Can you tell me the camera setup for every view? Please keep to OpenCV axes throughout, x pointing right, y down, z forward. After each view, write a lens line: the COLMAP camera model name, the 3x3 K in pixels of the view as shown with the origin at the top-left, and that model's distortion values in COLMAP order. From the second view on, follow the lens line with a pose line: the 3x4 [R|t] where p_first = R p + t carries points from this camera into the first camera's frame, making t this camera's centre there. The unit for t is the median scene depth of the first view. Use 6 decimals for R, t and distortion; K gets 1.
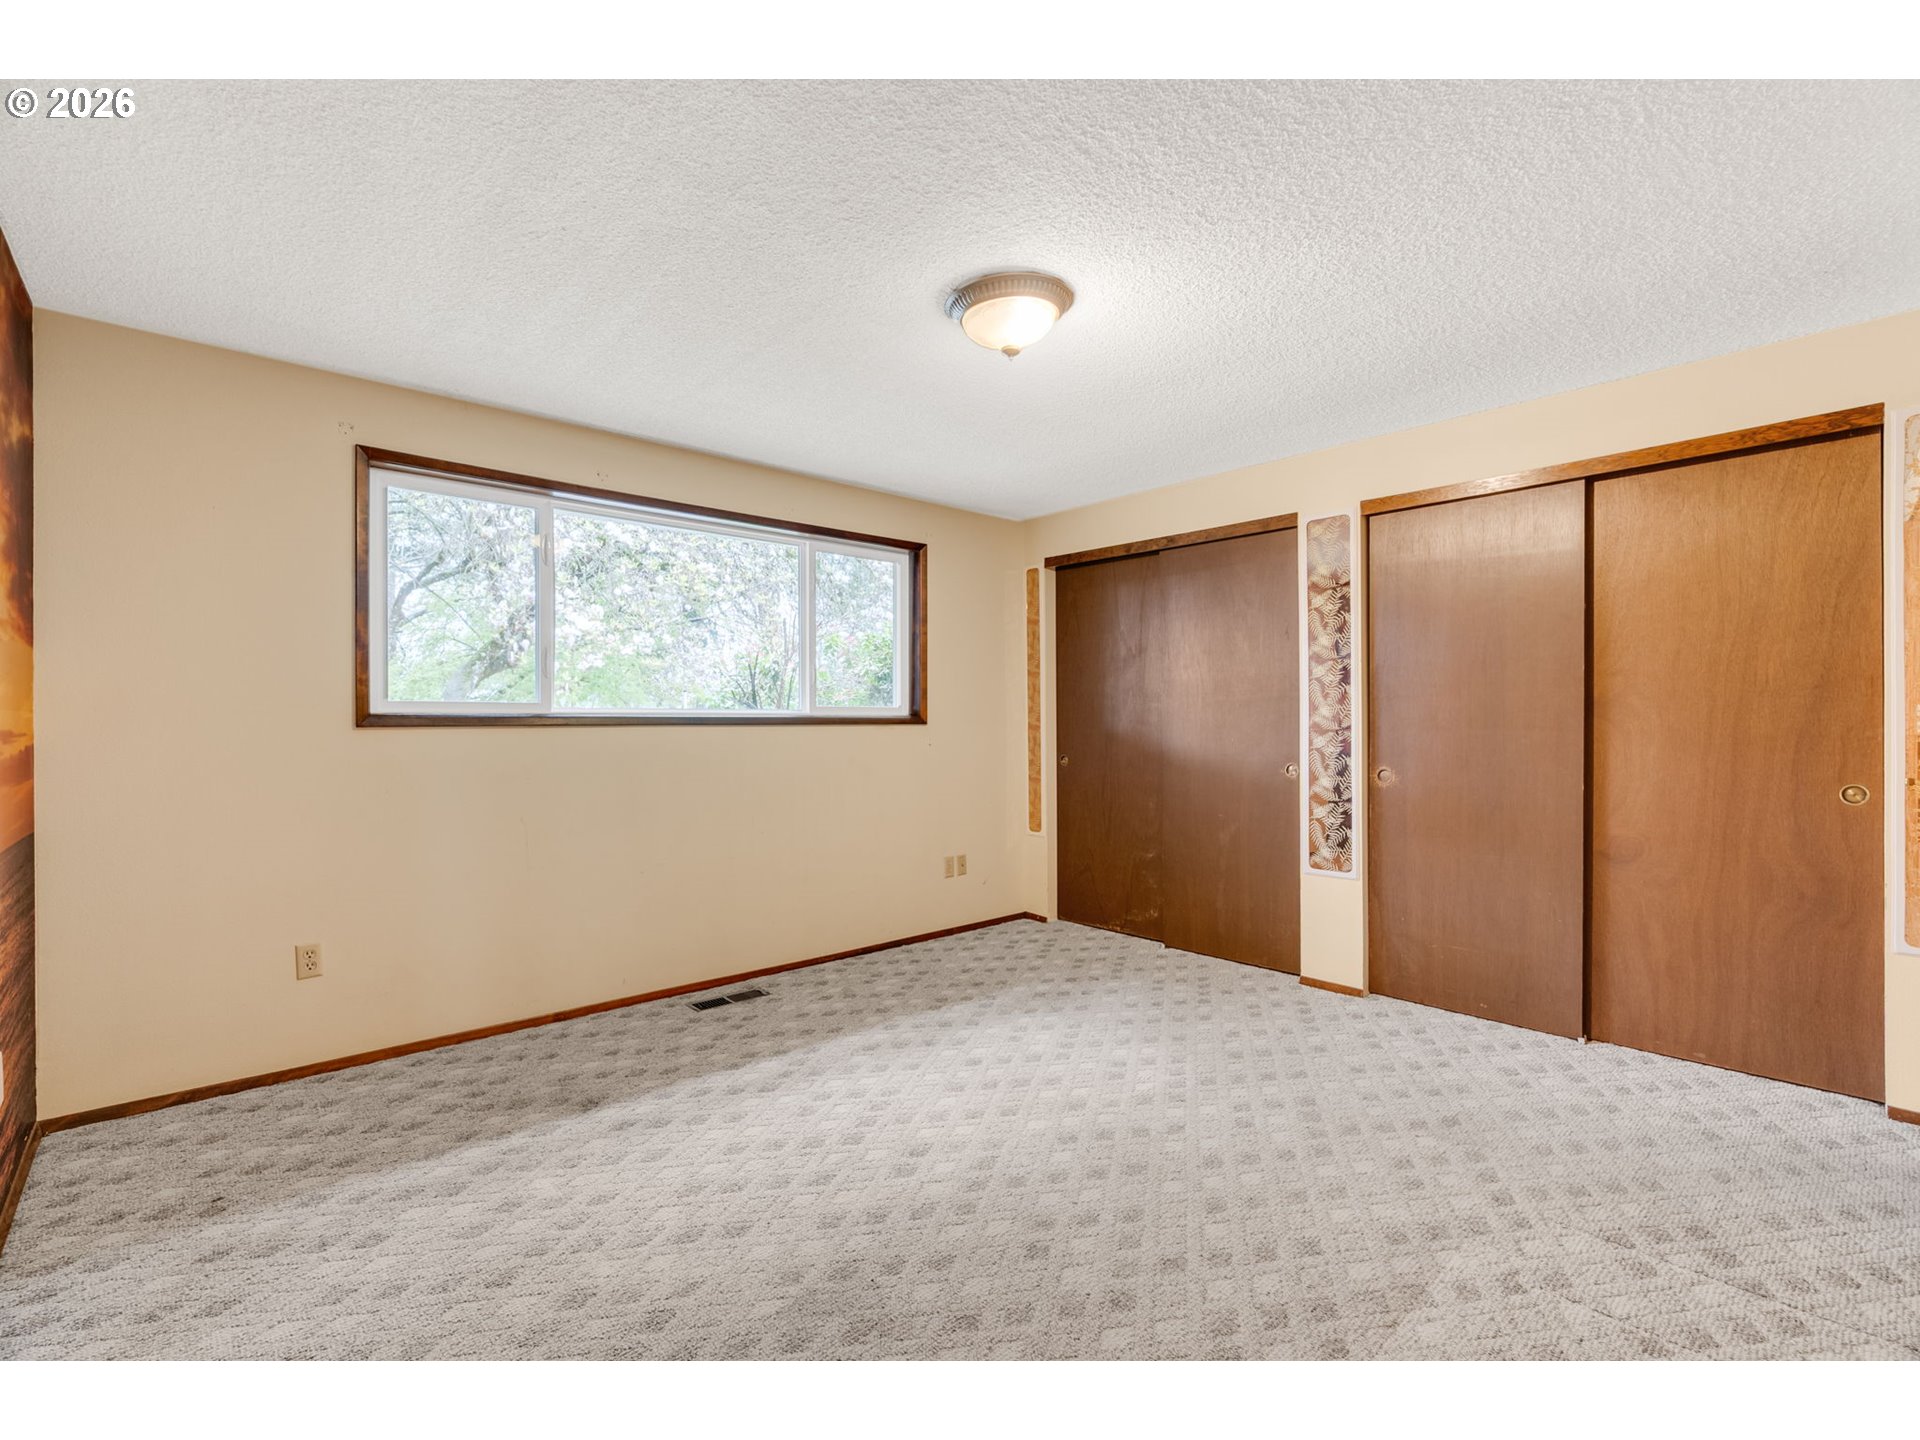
lens RADIAL K [[866.6, 0, 962.8], [0, 866.6, 713.2], [0, 0, 1]] dist [-0.012105, 0.005041]
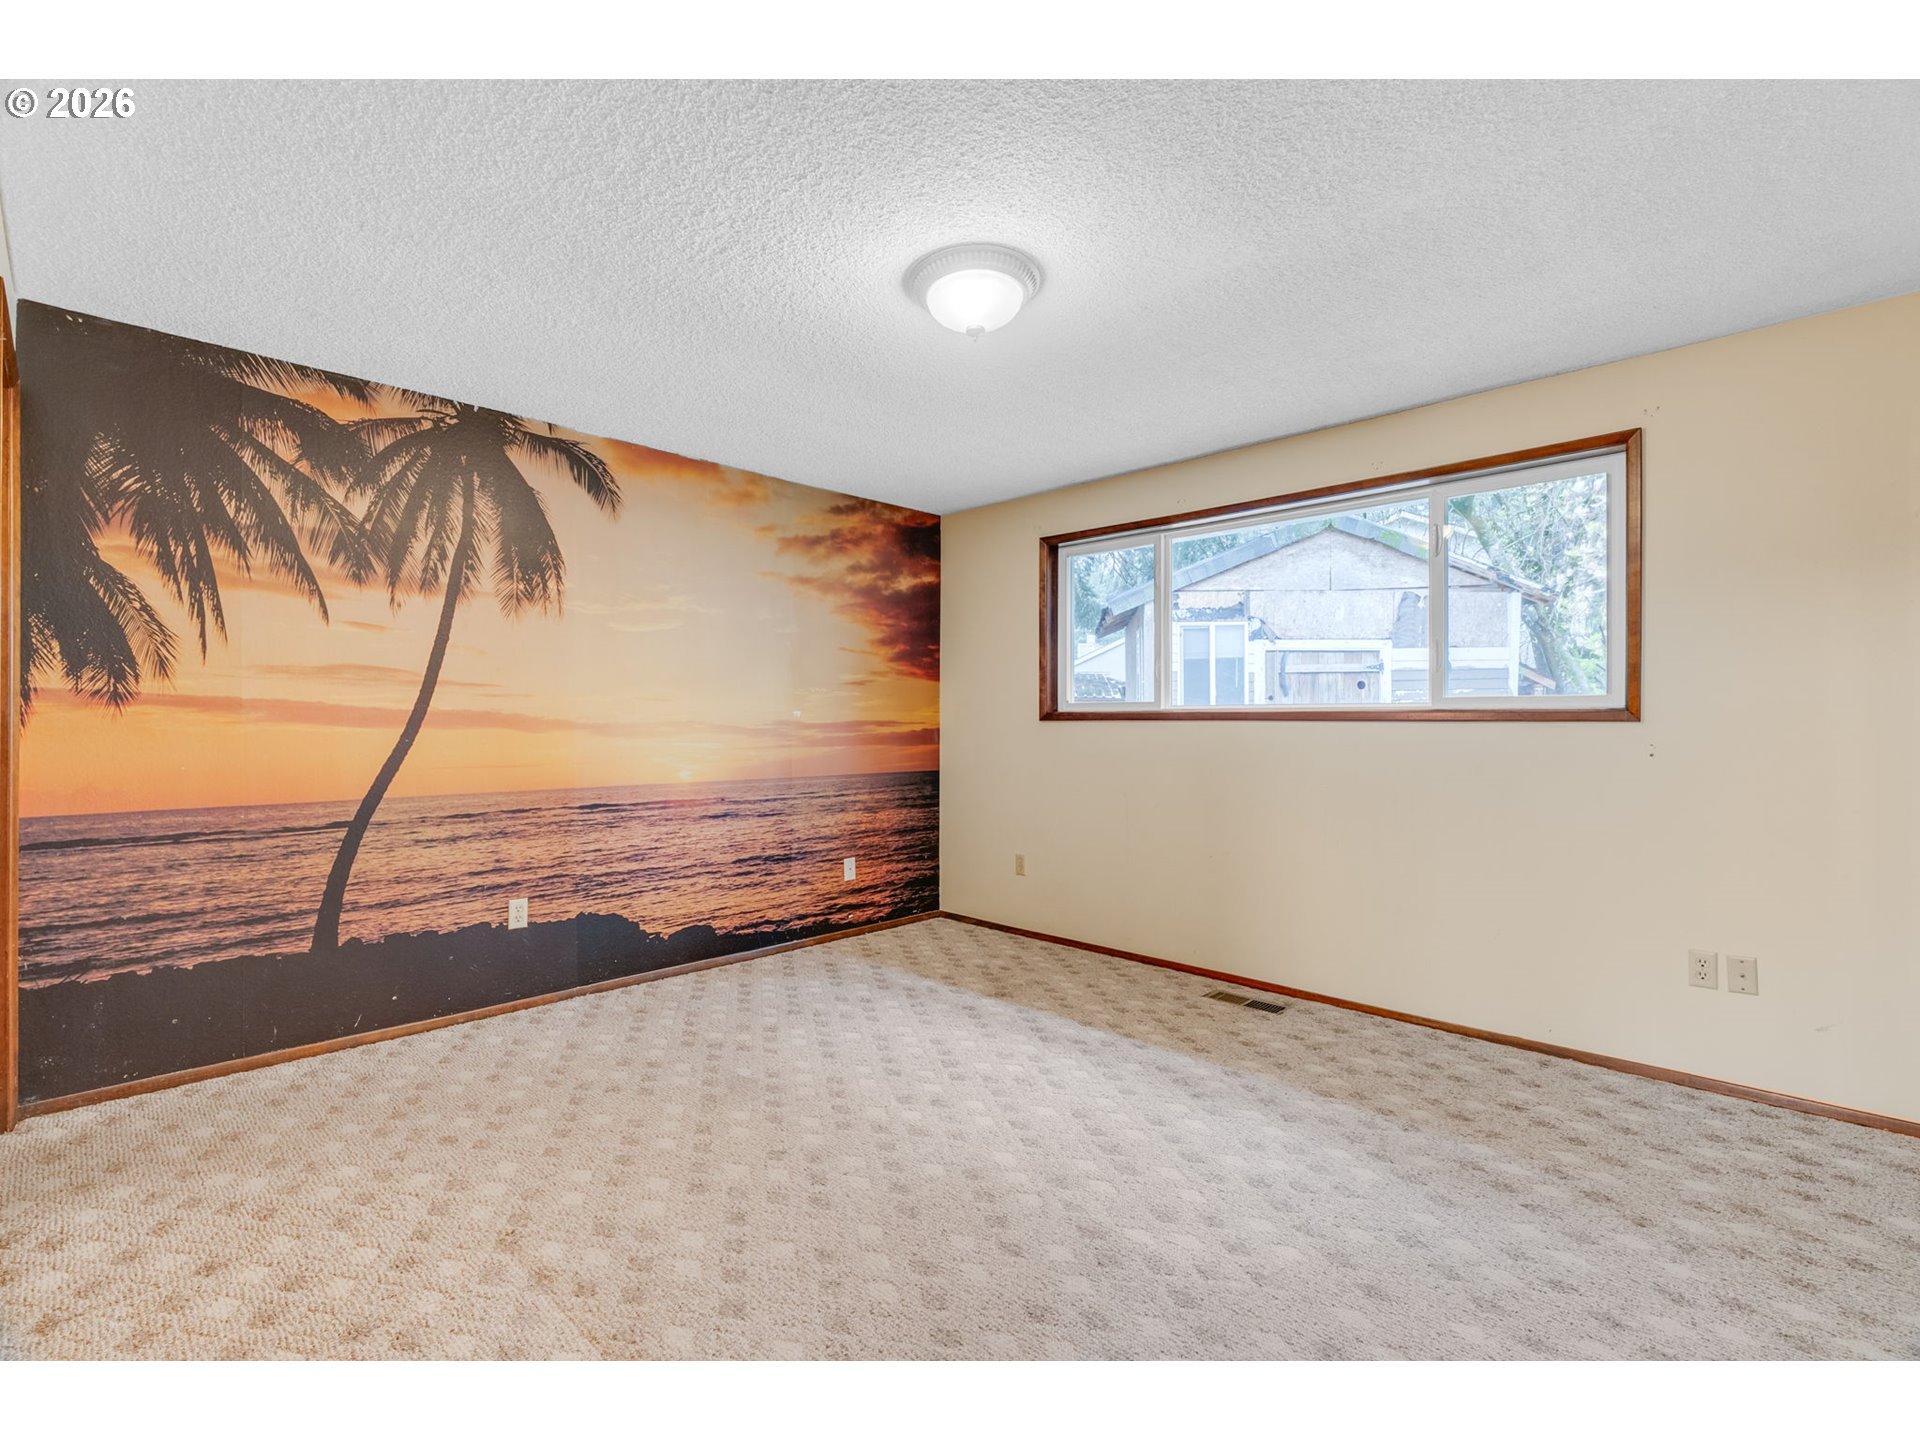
lens RADIAL K [[866.6, 0, 962.8], [0, 866.6, 713.2], [0, 0, 1]] dist [-0.012105, 0.005041]
pose [[0.063217, -0.009034, -0.997959, 0.747560], [0.007113, 0.999938, -0.008601, 0.013091], [0.997974, -0.006554, 0.063277, 0.680166]]
